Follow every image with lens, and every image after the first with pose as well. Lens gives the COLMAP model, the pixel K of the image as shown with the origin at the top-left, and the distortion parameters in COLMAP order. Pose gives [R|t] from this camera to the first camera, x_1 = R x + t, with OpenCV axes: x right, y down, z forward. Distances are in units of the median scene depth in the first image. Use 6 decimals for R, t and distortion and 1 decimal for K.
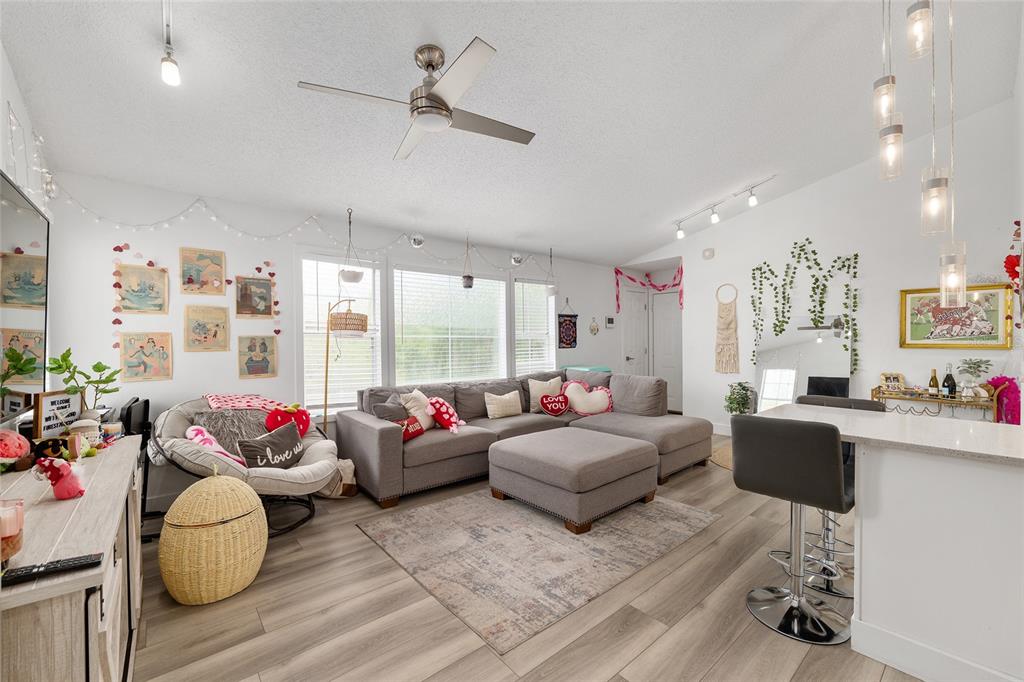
lens RADIAL K [[414.9, 0, 512.0], [0, 414.9, 341.0], [0, 0, 1]] dist [-0.009800, -0.000006]
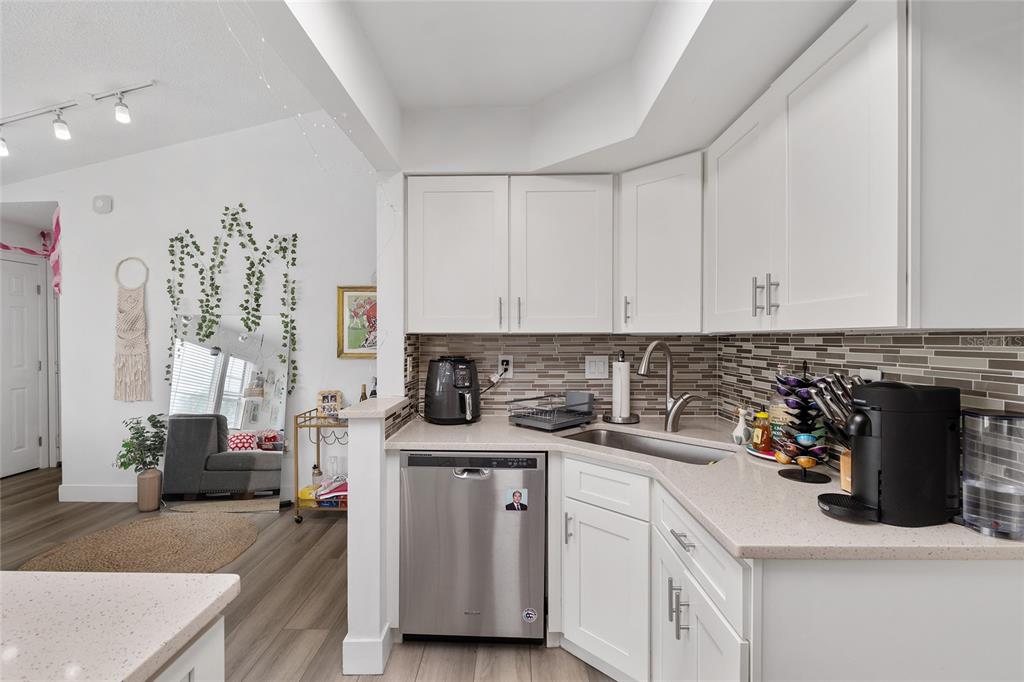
lens RADIAL K [[444.7, 0, 508.4], [0, 444.7, 342.2], [0, 0, 1]] dist [-0.003118, -0.000044]
pose [[0.660184, 0.000062, 0.751104, 0.477155], [0.001173, 0.999999, -0.001114, -0.012245], [-0.751103, 0.001617, 0.660183, 0.168702]]
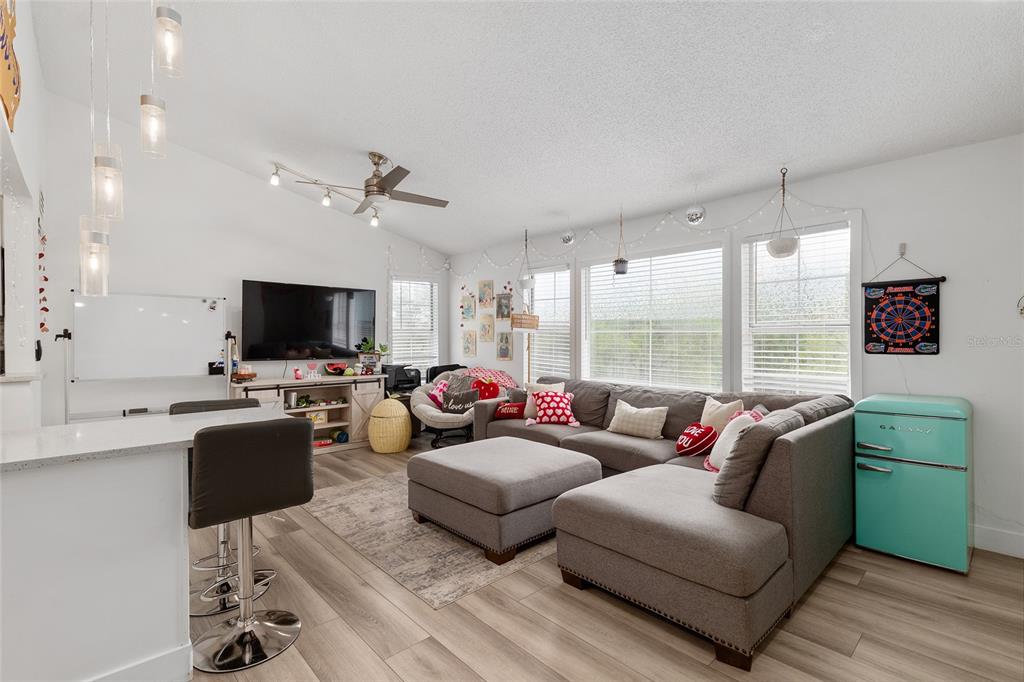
lens RADIAL K [[468.9, 0, 512.0], [0, 468.9, 341.0], [0, 0, 1]] dist [0.000771, -0.000002]
pose [[0.046400, 0.015201, -0.998807, 0.844250], [-0.004516, 0.999877, 0.015008, -0.004513], [0.998913, 0.003814, 0.046463, 0.738055]]
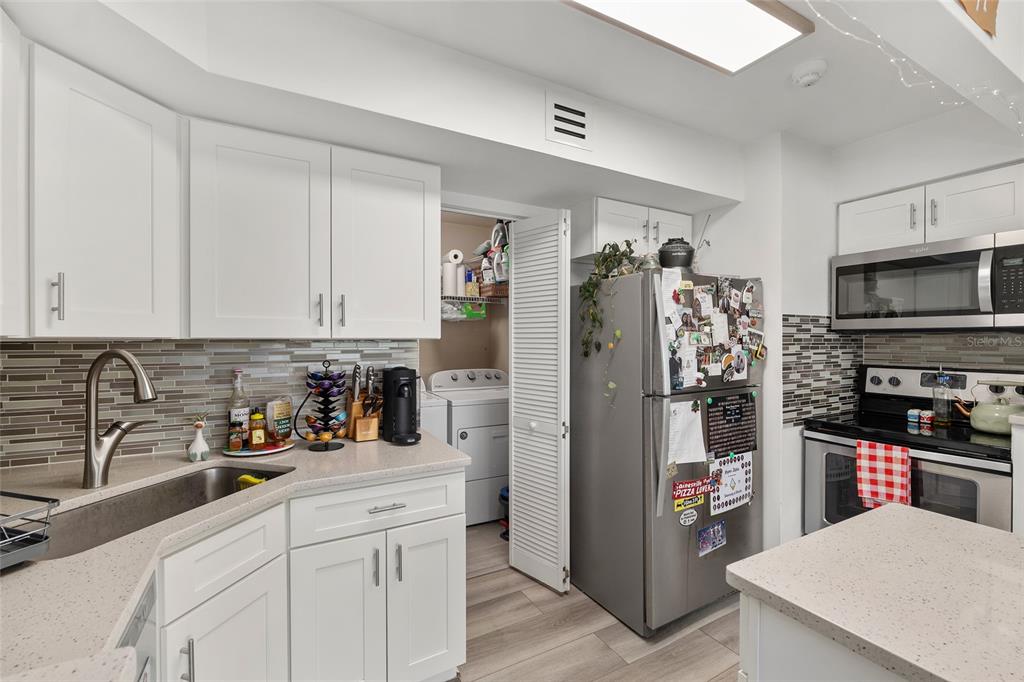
lens RADIAL K [[444.7, 0, 508.4], [0, 444.7, 342.2], [0, 0, 1]] dist [-0.003118, -0.000044]
pose [[-0.981876, 0.006322, 0.189420, 0.595480], [0.009164, 0.999858, 0.014132, -0.021162], [-0.189304, 0.015612, -0.981794, 0.590192]]
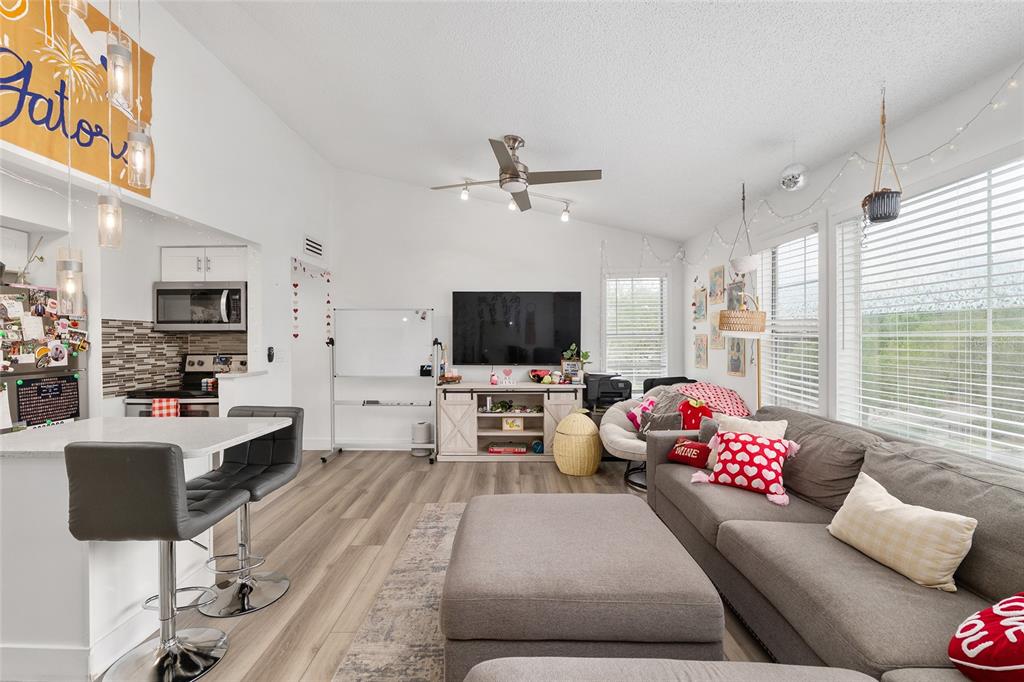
lens RADIAL K [[435.6, 0, 509.3], [0, 435.6, 341.3], [0, 0, 1]] dist [-0.006047, -0.000150]
pose [[-0.654573, 0.011307, -0.755914, 0.481485], [0.004269, 0.999927, 0.011260, -0.011437], [0.755987, 0.004144, -0.654574, 1.006087]]
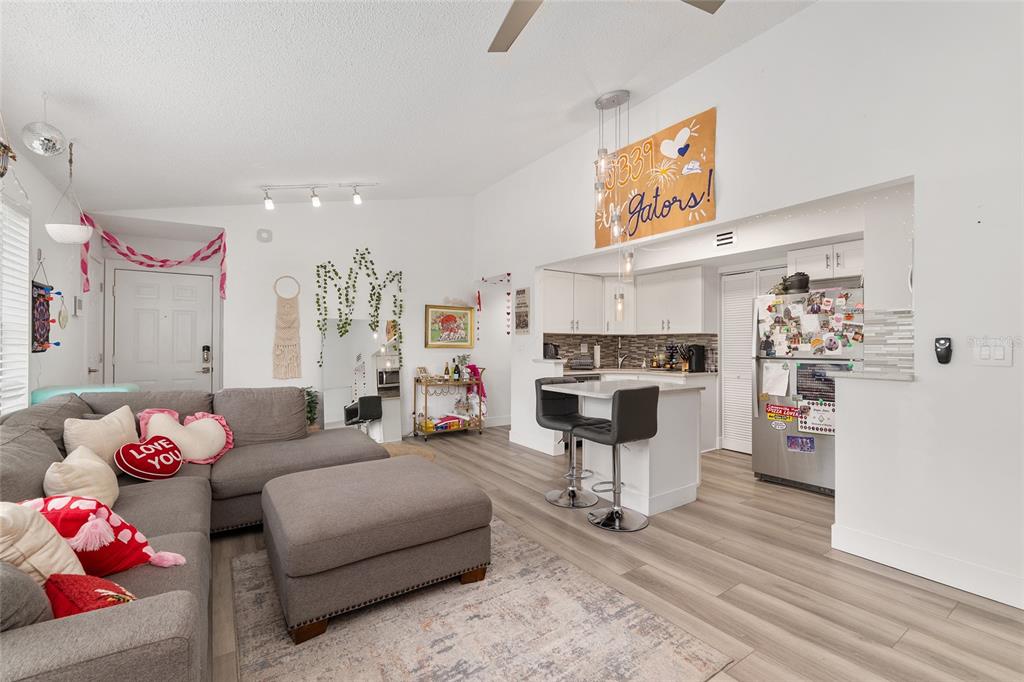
lens RADIAL K [[439.5, 0, 505.2], [0, 439.5, 340.6], [0, 0, 1]] dist [-0.001553, -0.000176]
pose [[0.120086, 0.016375, 0.992628, -0.416663], [0.002712, 0.999855, -0.016823, 0.017290], [-0.992760, 0.004712, 0.120024, 0.529252]]
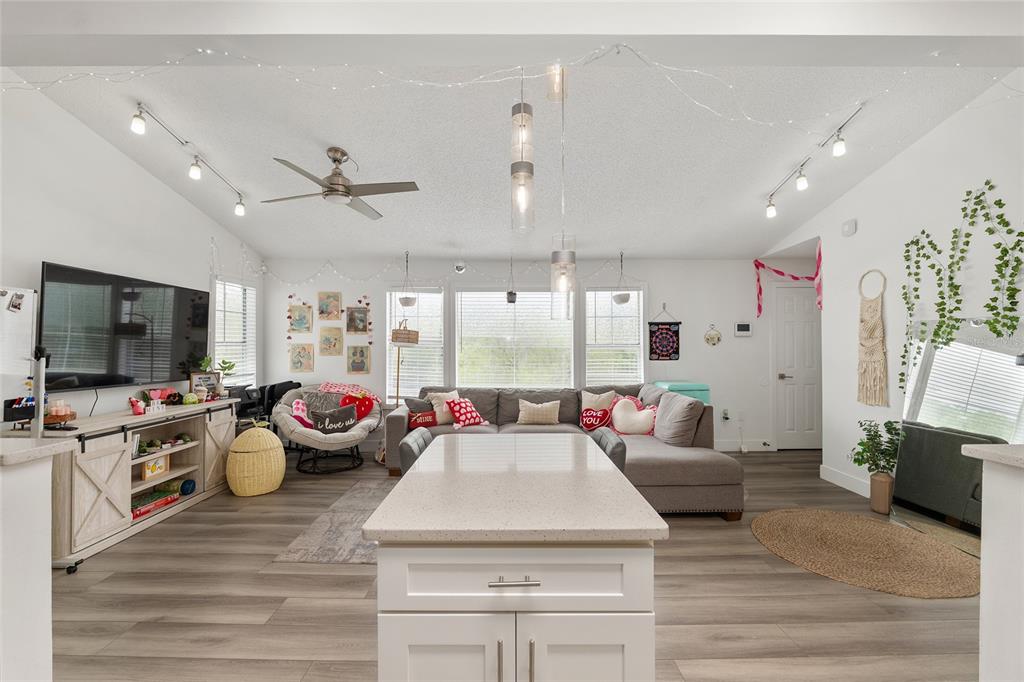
lens RADIAL K [[423.5, 0, 512.0], [0, 423.5, 341.0], [0, 0, 1]] dist [-0.006787, 0.000262]
pose [[0.766884, 0.000159, -0.641786, 0.620761], [-0.009959, 0.999883, -0.011652, -0.013547], [0.641708, 0.015327, 0.766796, 0.139907]]
